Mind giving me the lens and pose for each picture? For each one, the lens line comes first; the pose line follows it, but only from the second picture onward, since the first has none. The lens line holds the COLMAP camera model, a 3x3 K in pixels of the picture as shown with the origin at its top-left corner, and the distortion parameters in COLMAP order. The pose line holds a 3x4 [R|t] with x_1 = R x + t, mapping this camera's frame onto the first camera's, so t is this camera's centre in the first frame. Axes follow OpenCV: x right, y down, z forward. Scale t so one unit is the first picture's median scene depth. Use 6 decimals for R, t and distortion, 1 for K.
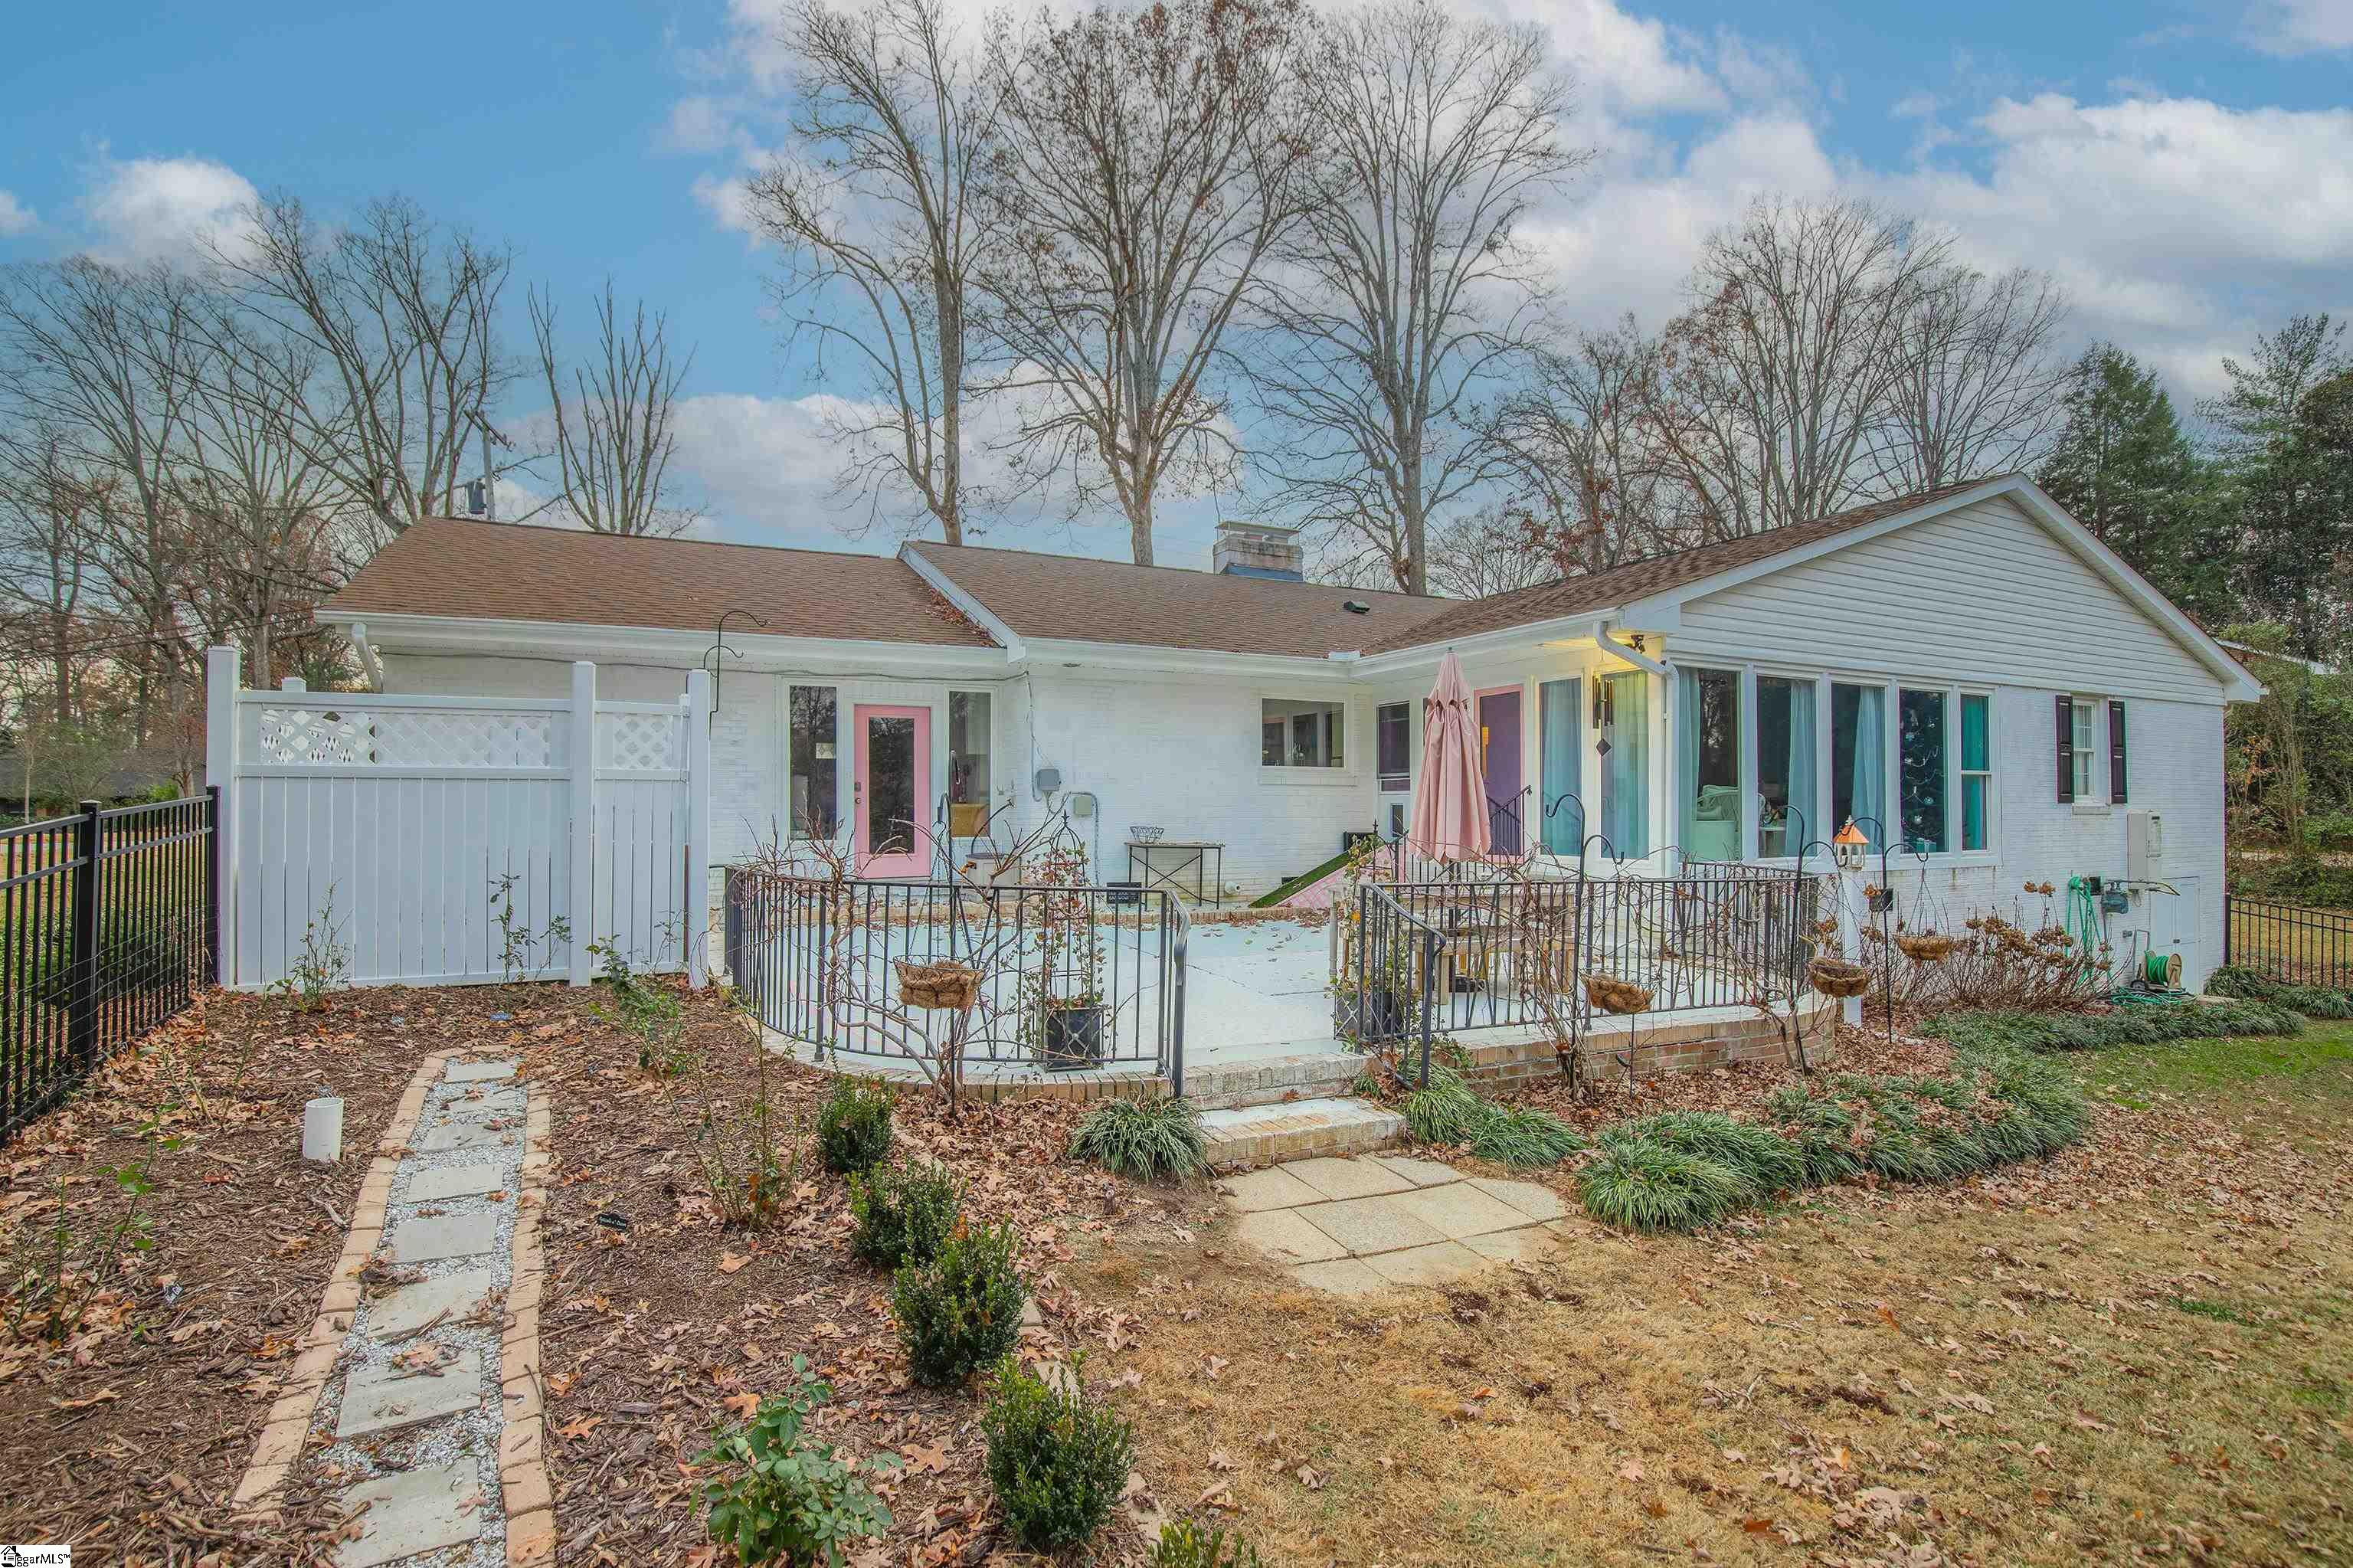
lens RADIAL K [[1039.1, 0, 1176.5], [0, 1039.1, 784.0], [0, 0, 1]] dist [-0.024682, 0.000213]
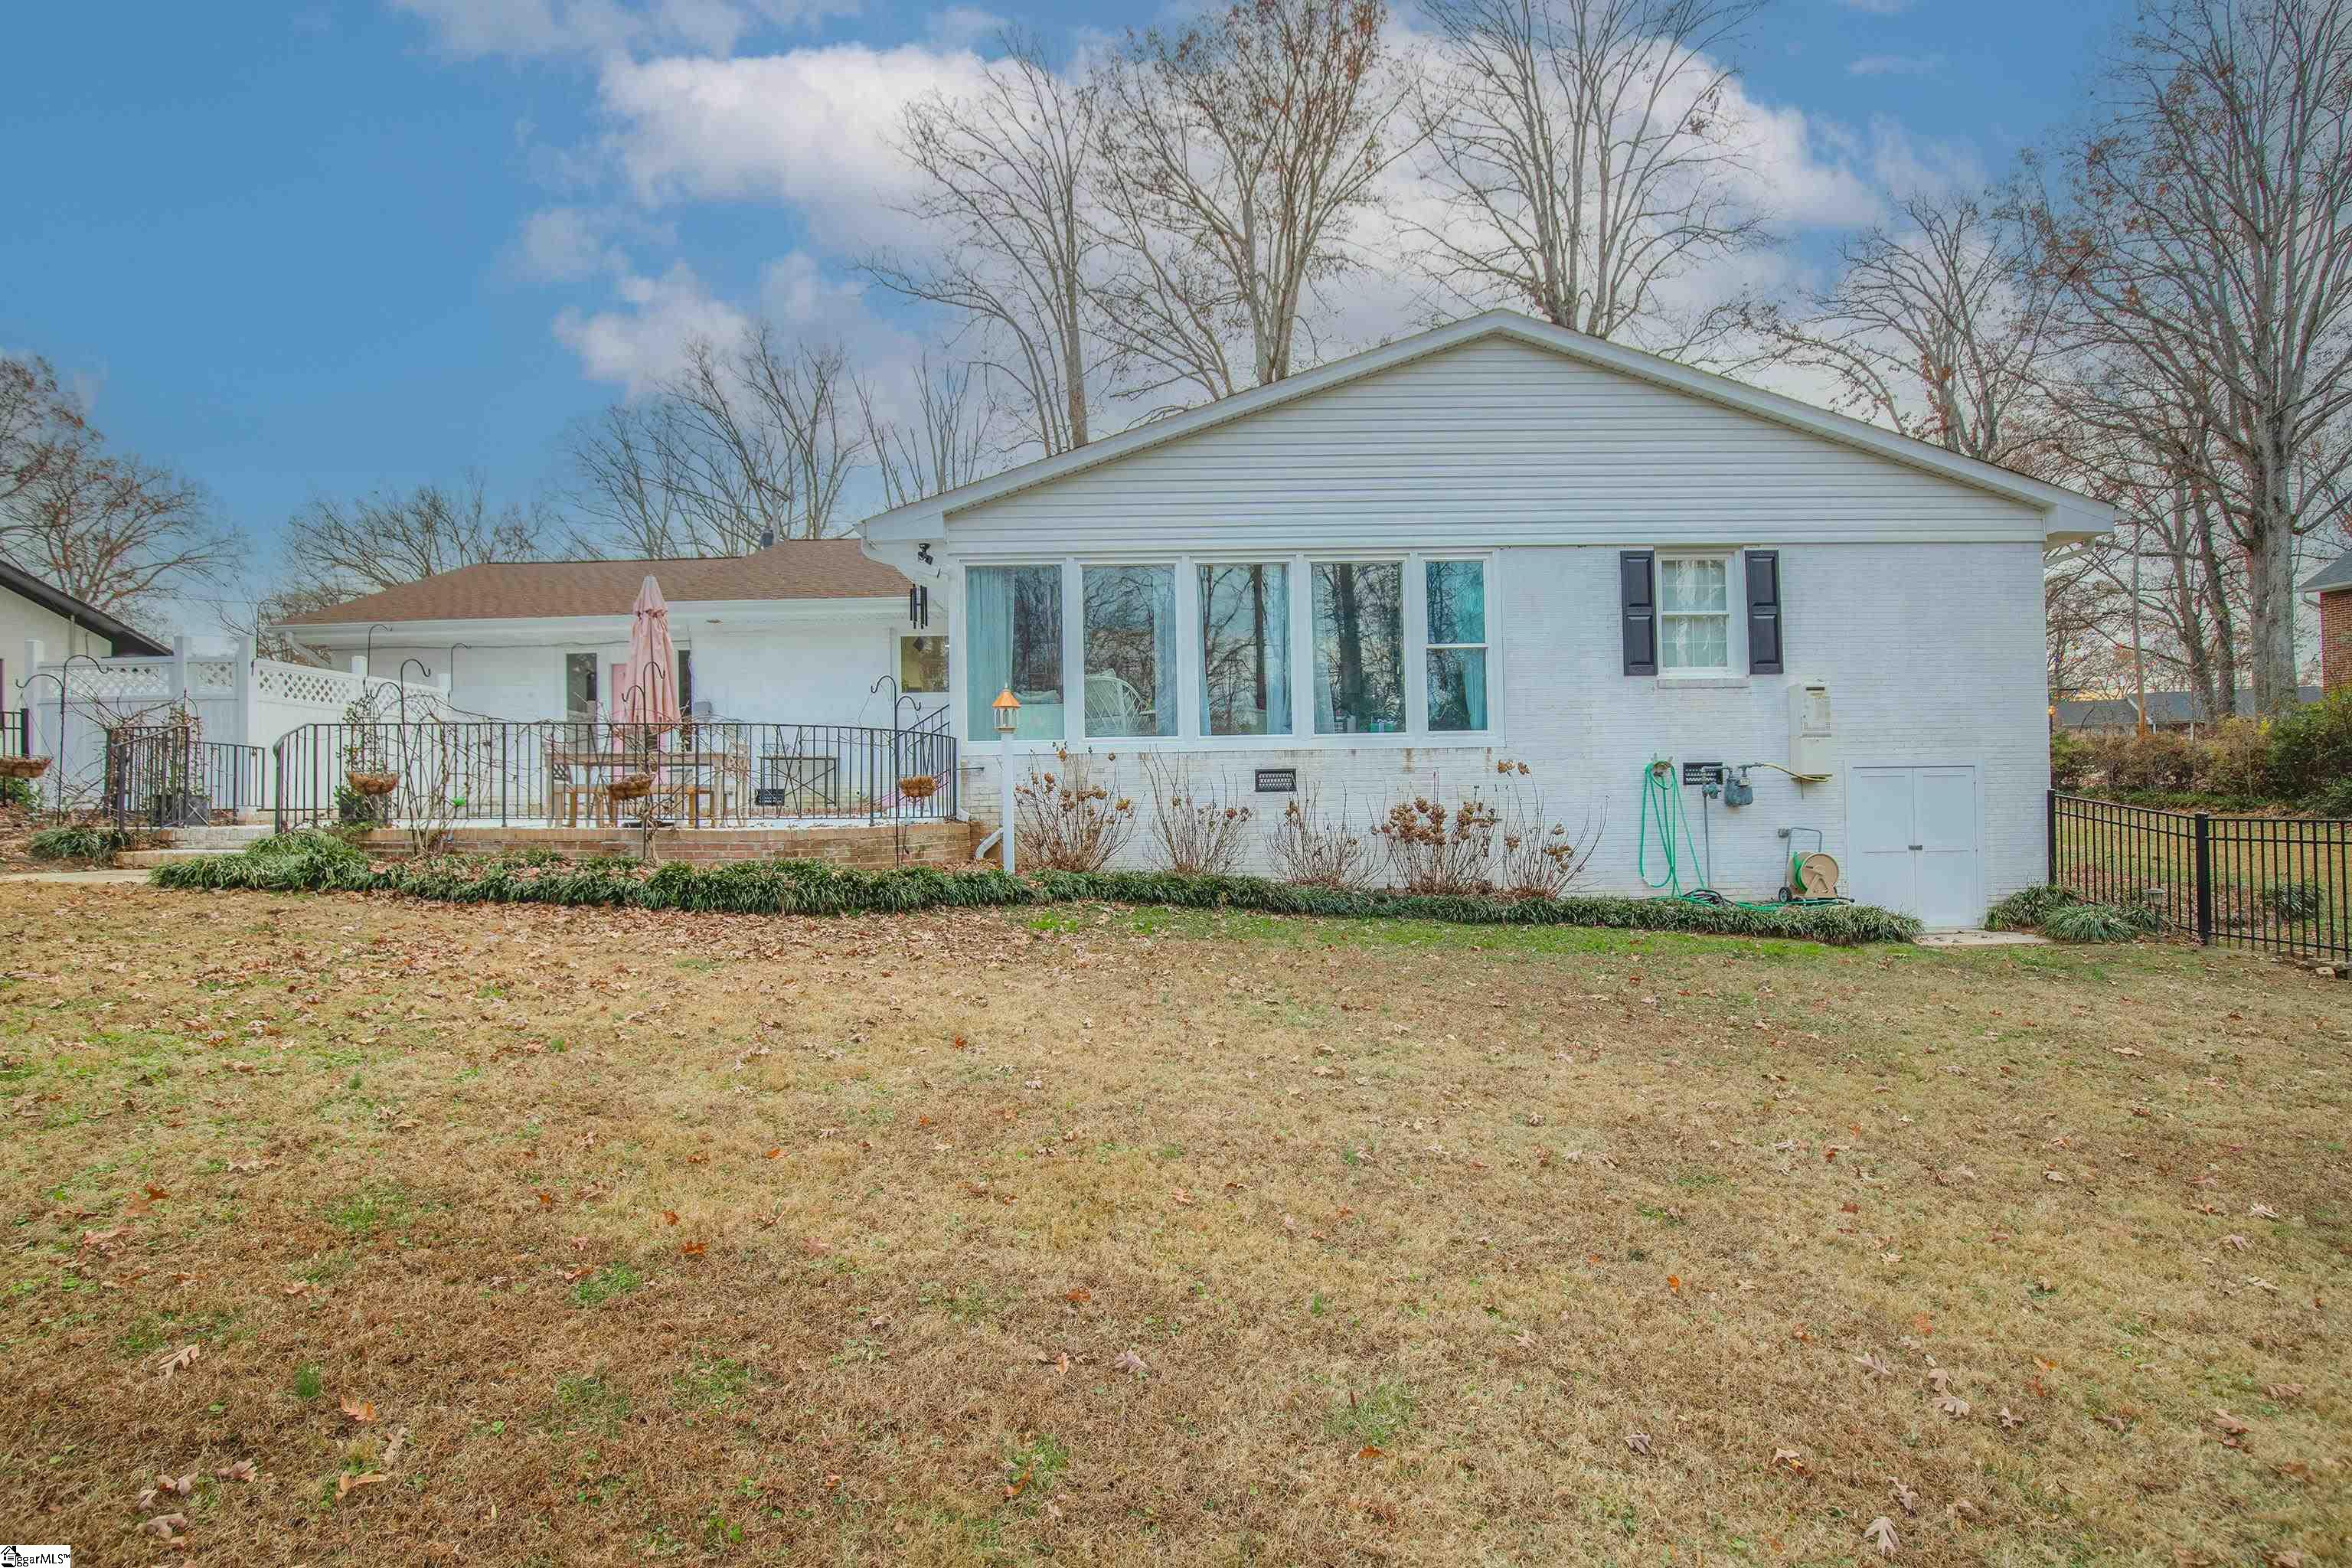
lens RADIAL K [[1038.6, 0, 1176.0], [0, 1038.6, 784.0], [0, 0, 1]] dist [-0.024682, 0.000213]
pose [[0.910394, -0.026163, -0.412913, 0.871592], [0.028163, 0.999603, -0.001242, 0.099548], [0.412782, -0.010498, 0.910769, 0.047580]]
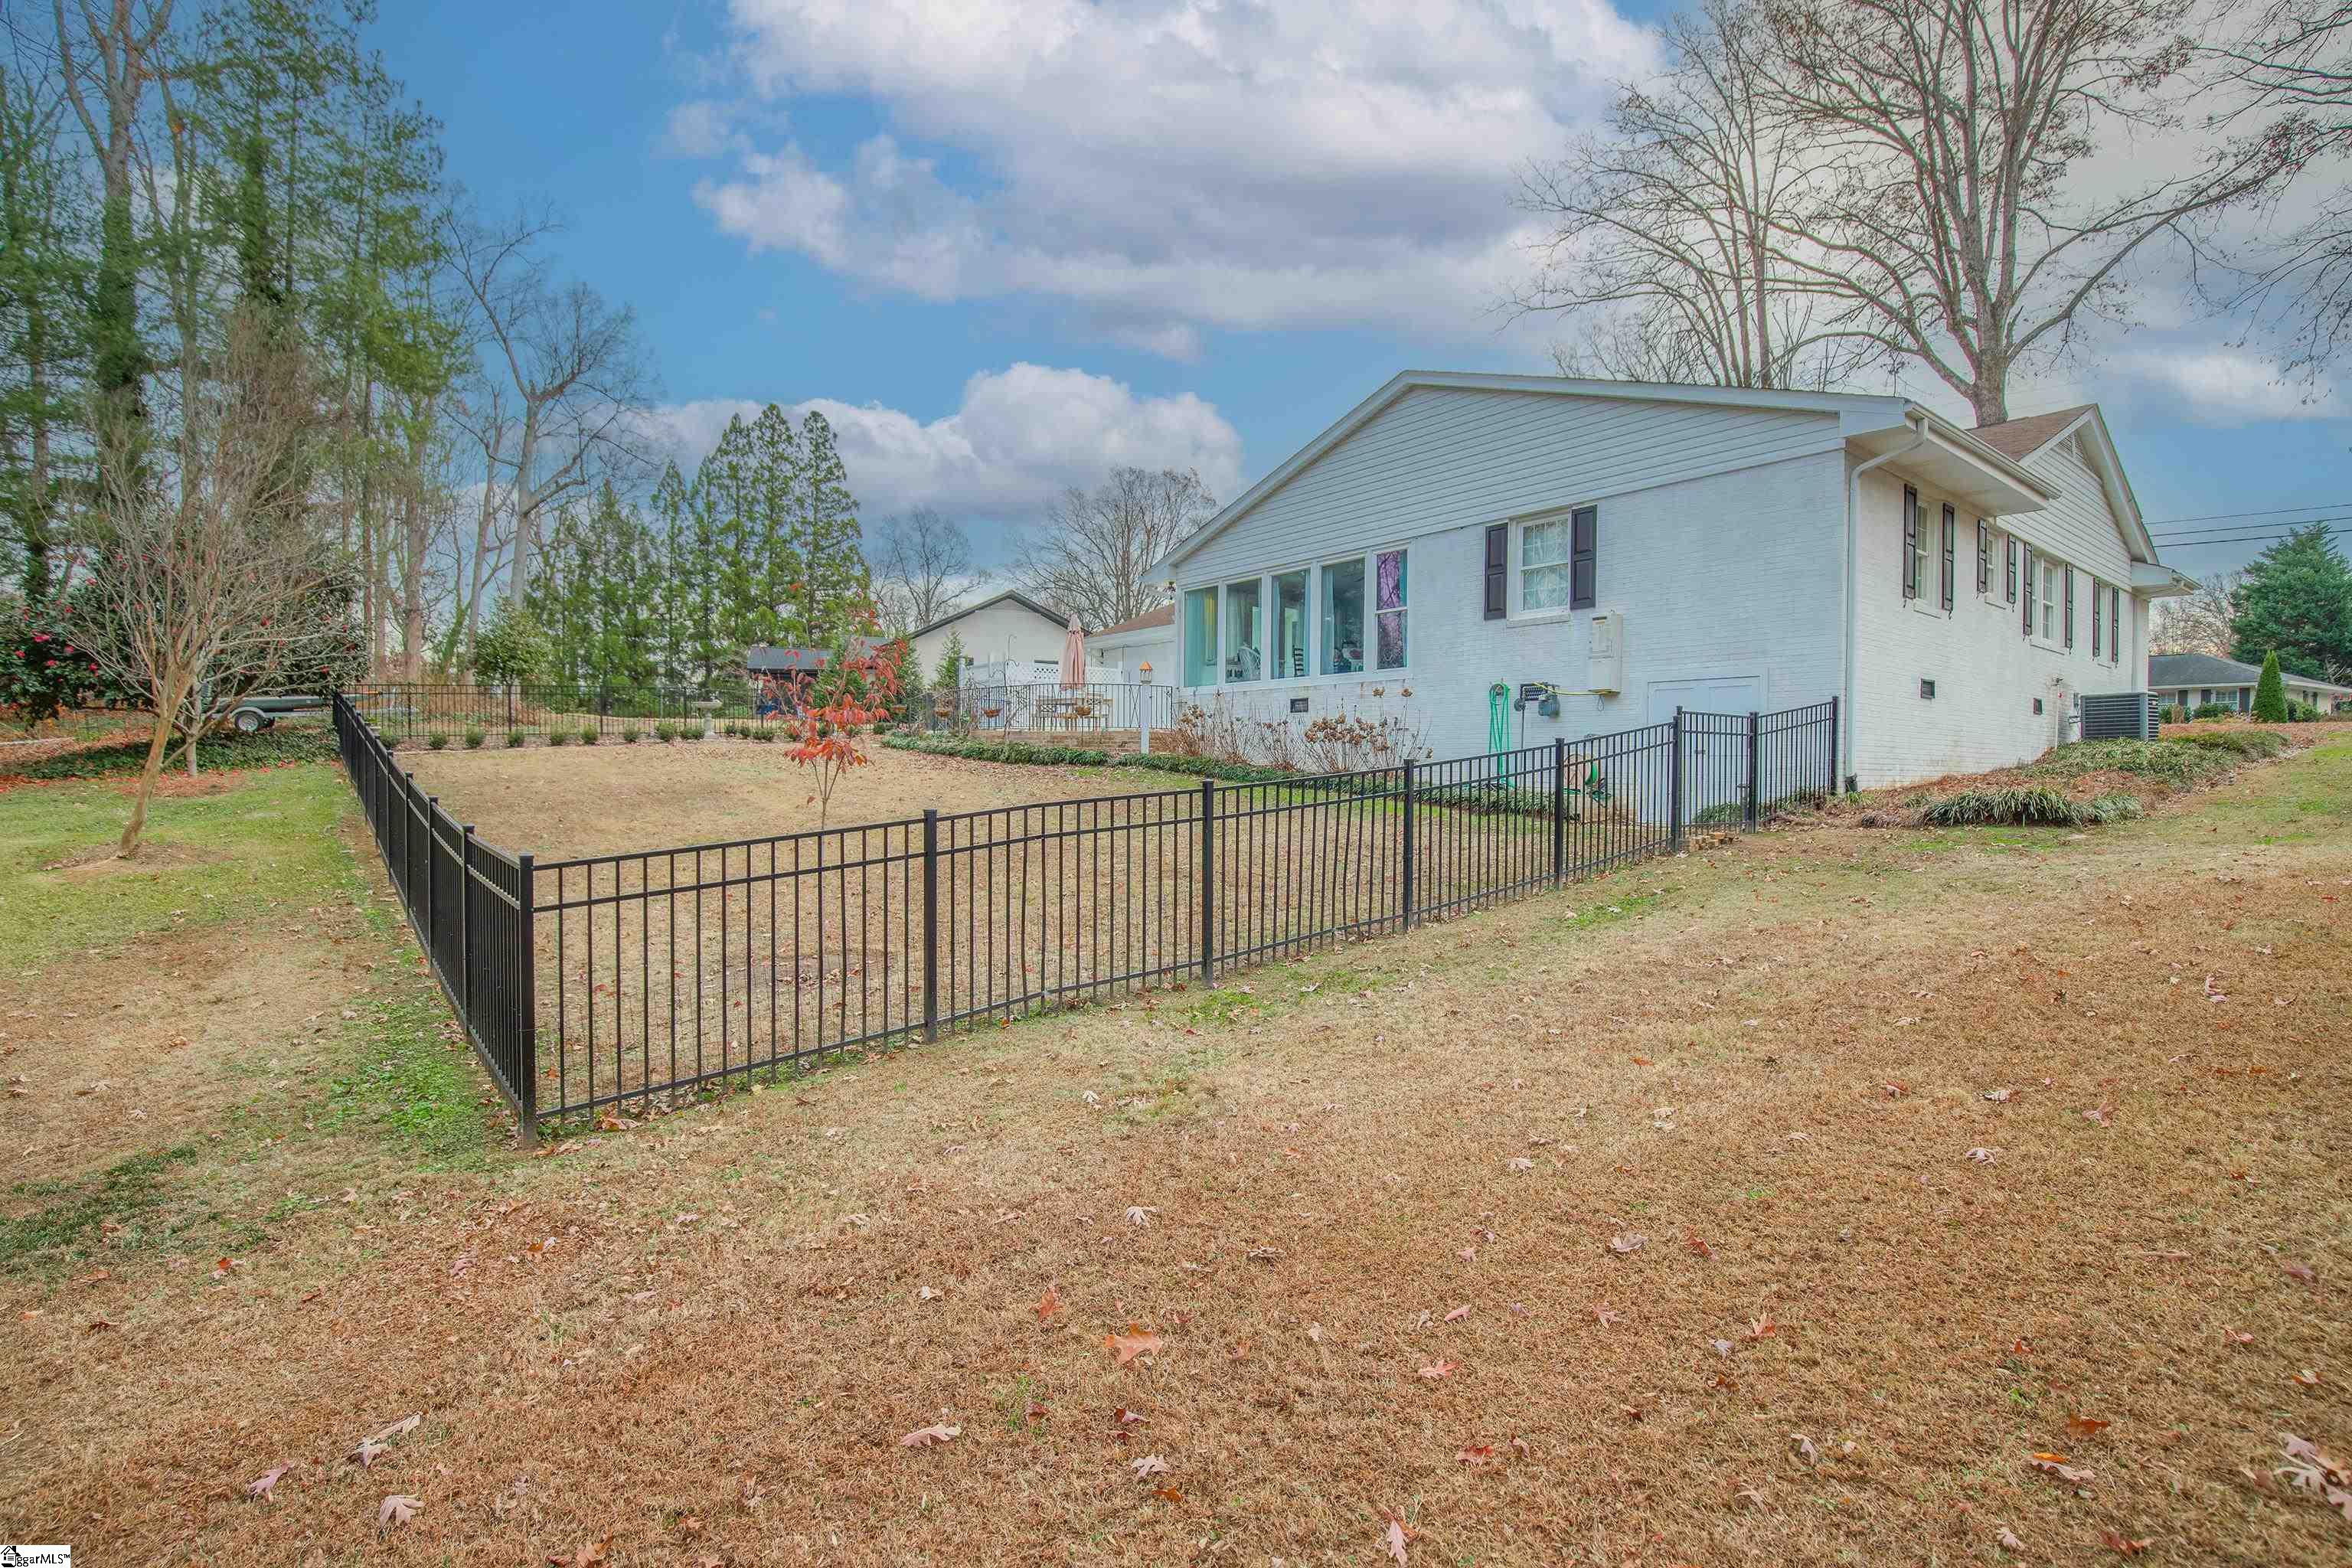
lens RADIAL K [[1082.4, 0, 1176.0], [0, 1082.4, 784.0], [0, 0, 1]] dist [-0.000648, 0.000046]
pose [[0.221302, 0.021527, -0.974968, 1.976230], [0.026757, 0.999246, 0.028136, 0.158083], [0.974838, -0.032314, 0.220559, 0.377950]]
